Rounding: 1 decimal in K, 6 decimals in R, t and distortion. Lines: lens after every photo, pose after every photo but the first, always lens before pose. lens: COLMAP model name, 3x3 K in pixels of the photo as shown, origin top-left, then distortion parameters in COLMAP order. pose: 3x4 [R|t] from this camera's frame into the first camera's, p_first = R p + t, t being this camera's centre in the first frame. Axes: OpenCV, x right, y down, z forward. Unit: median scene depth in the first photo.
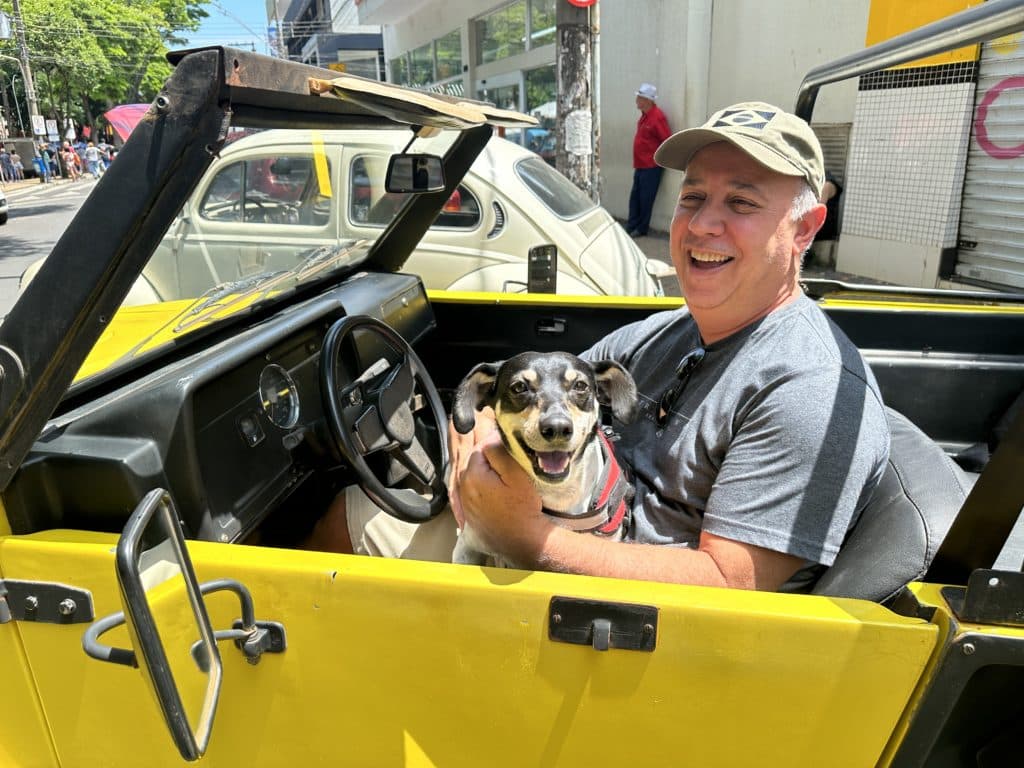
lens RADIAL K [[724.9, 0, 506.3], [0, 724.9, 374.5], [0, 0, 1]] dist [0.029036, -0.039757]
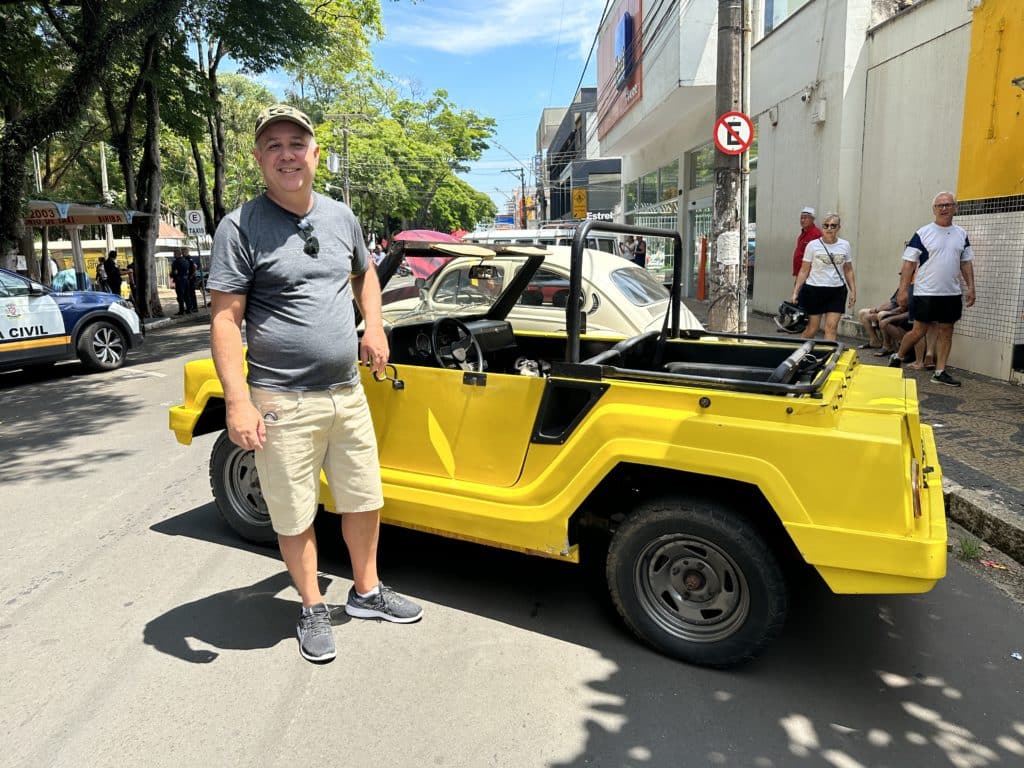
lens RADIAL K [[724.9, 0, 517.9], [0, 724.9, 378.1], [0, 0, 1]] dist [0.029036, -0.039757]
pose [[0.948758, 0.055544, -0.311083, 0.077775], [-0.097254, 0.987974, -0.120207, 0.037915], [0.300665, 0.144301, 0.942750, -0.130973]]
